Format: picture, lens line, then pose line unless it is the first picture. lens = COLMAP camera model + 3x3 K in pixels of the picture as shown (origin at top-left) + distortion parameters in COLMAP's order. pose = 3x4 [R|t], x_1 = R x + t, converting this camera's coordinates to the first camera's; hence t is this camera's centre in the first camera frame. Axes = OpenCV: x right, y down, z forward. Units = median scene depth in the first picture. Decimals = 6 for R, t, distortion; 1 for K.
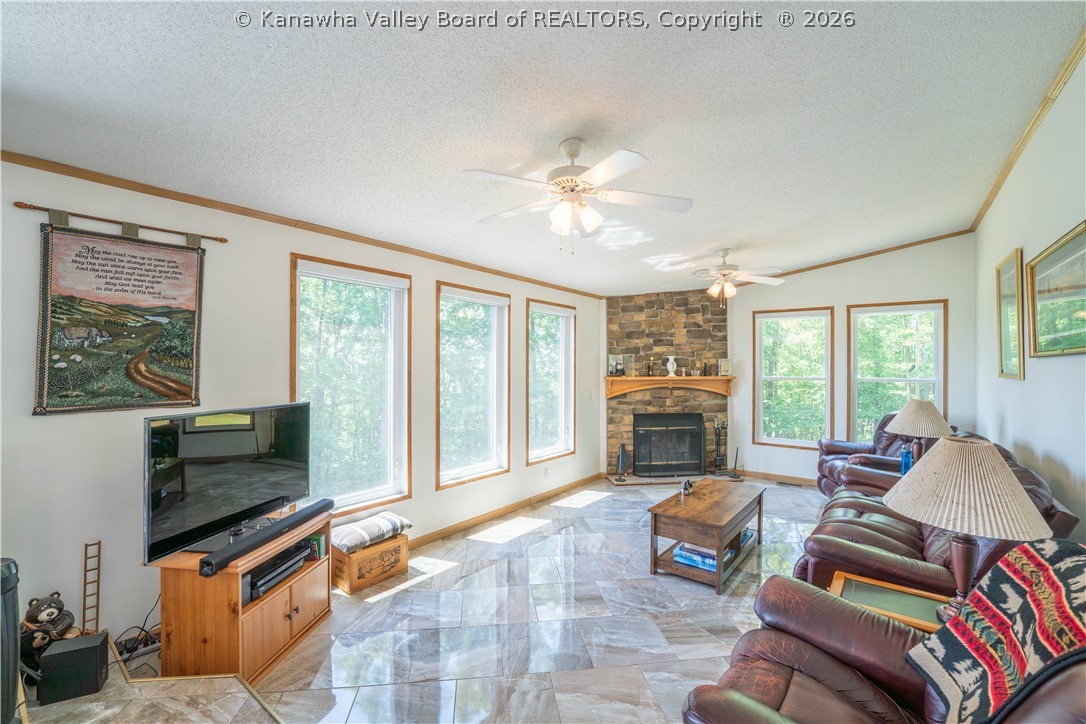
lens RADIAL K [[442.6, 0, 542.4], [0, 442.6, 358.1], [0, 0, 1]] dist [-0.023324, 0.000213]
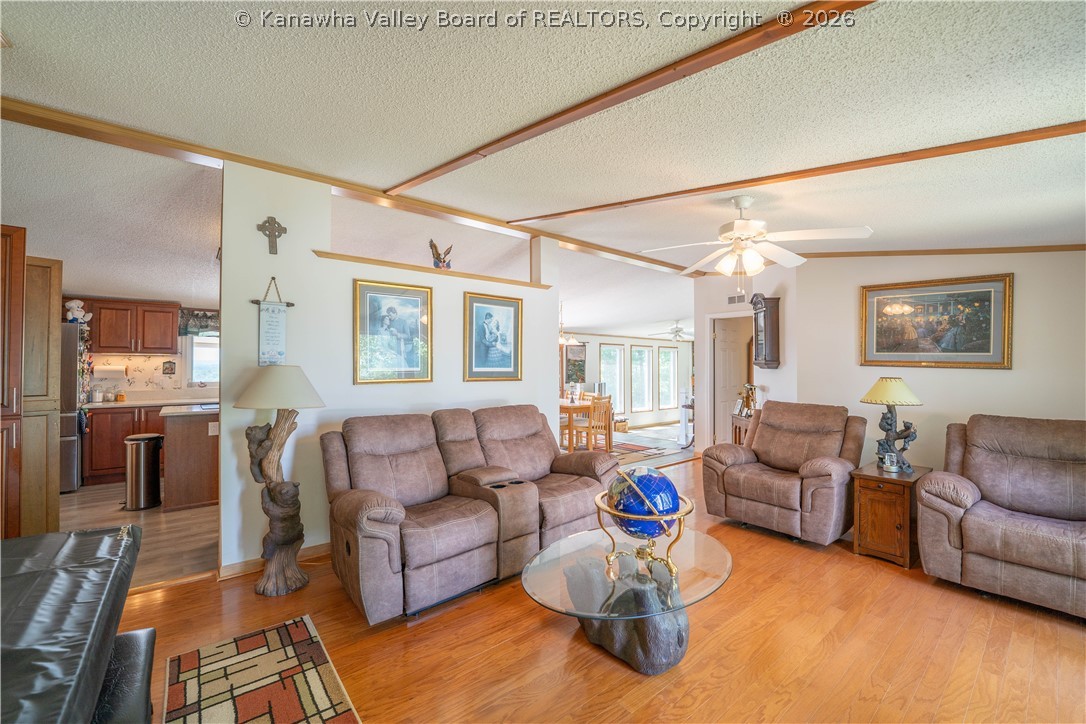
lens RADIAL K [[442.6, 0, 539.3], [0, 442.6, 359.4], [0, 0, 1]] dist [-0.023324, 0.000213]
pose [[0.974051, -0.002596, -0.226315, -0.152580], [0.002129, 0.999995, -0.002304, -0.062929], [0.226319, 0.001763, 0.974052, -1.967380]]
